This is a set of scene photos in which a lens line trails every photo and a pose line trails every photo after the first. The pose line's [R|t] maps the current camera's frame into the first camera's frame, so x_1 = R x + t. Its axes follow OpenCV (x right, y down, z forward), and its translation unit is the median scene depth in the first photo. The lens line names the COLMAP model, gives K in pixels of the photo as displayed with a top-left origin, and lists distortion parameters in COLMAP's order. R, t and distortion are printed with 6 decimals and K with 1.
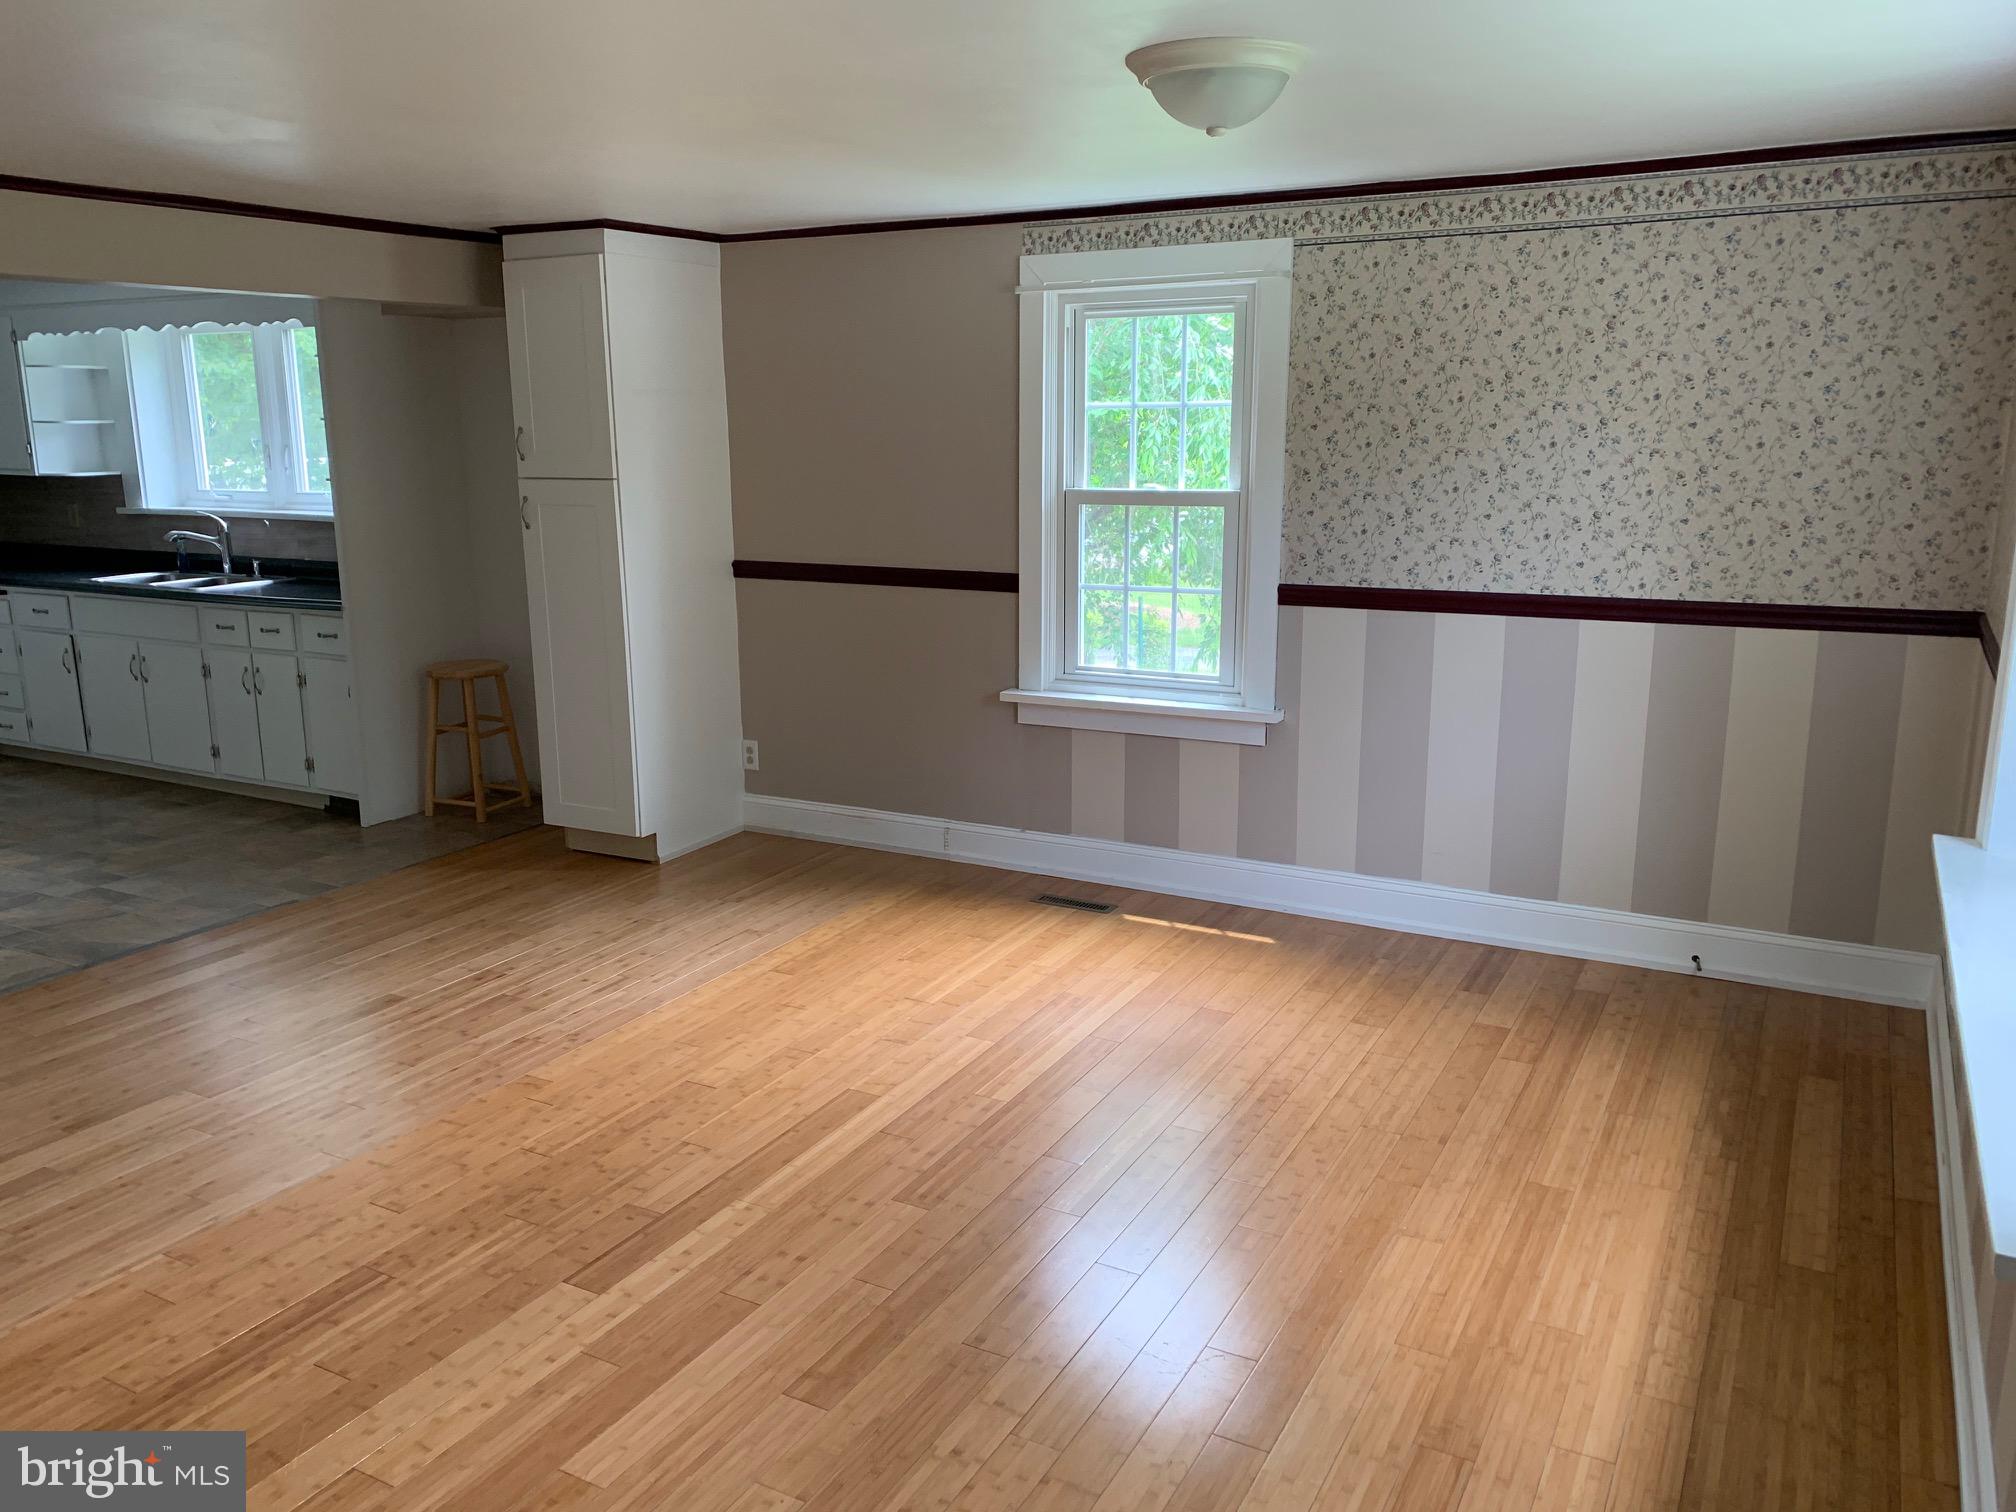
lens RADIAL K [[1550.9, 0, 997.4], [0, 1550.9, 740.0], [0, 0, 1]] dist [0.054929, -0.069590]
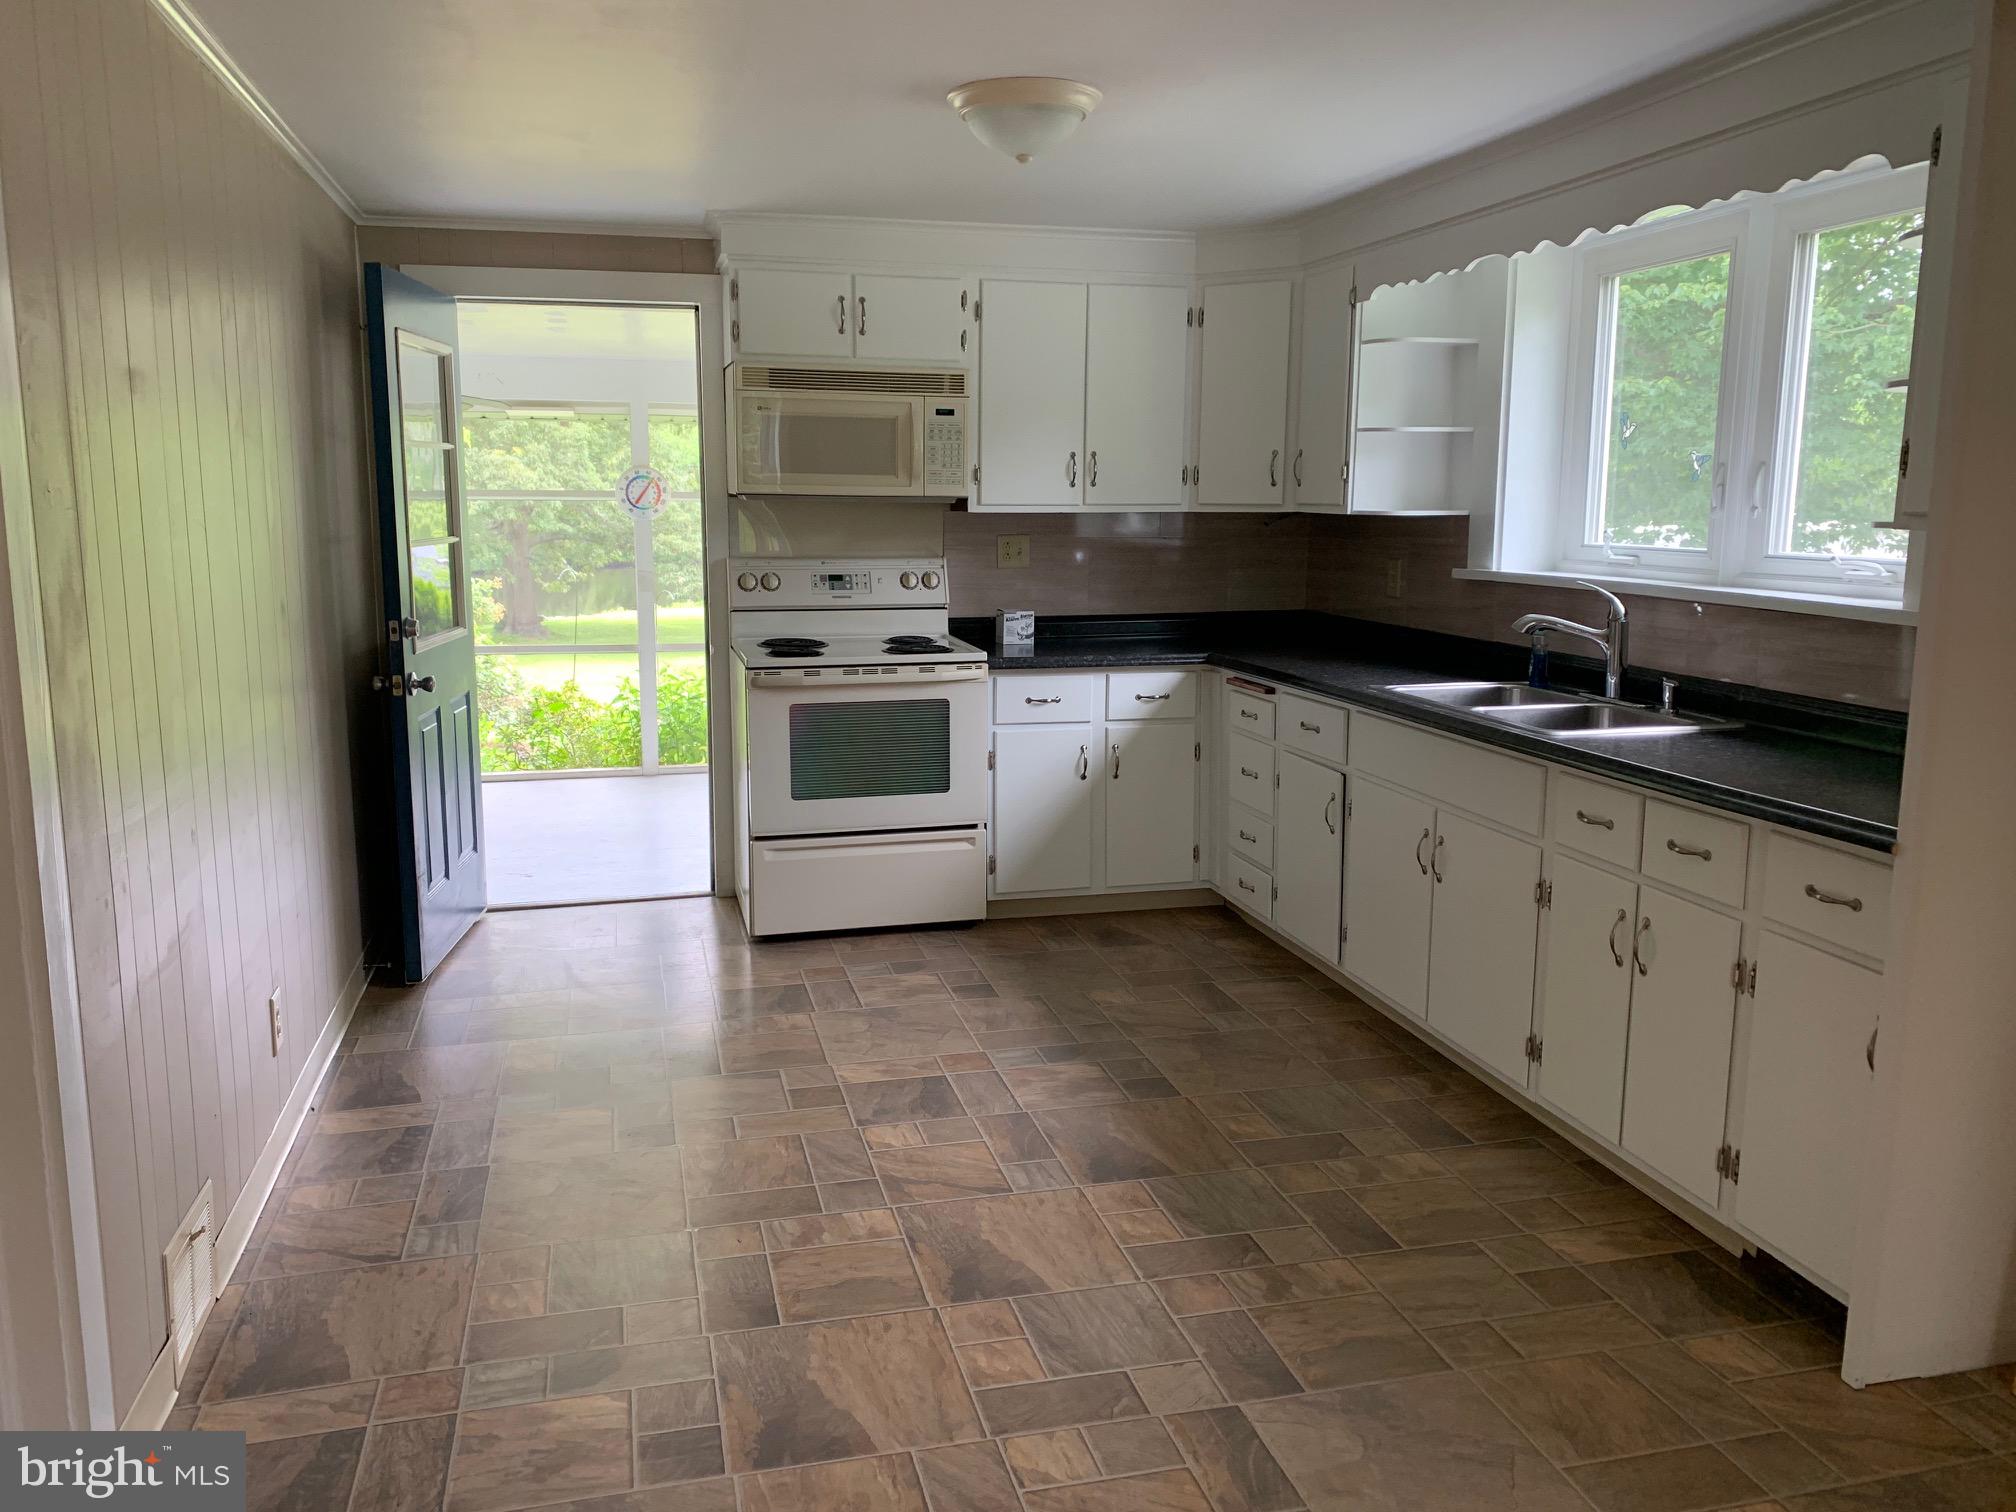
lens RADIAL K [[1550.9, 0, 1008.6], [0, 1550.9, 744.2], [0, 0, 1]] dist [0.054929, -0.069590]
pose [[0.689977, 0.128499, -0.712334, -0.255143], [-0.159136, 0.986967, 0.023900, -0.071878], [0.706122, 0.096868, 0.701433, 0.488041]]
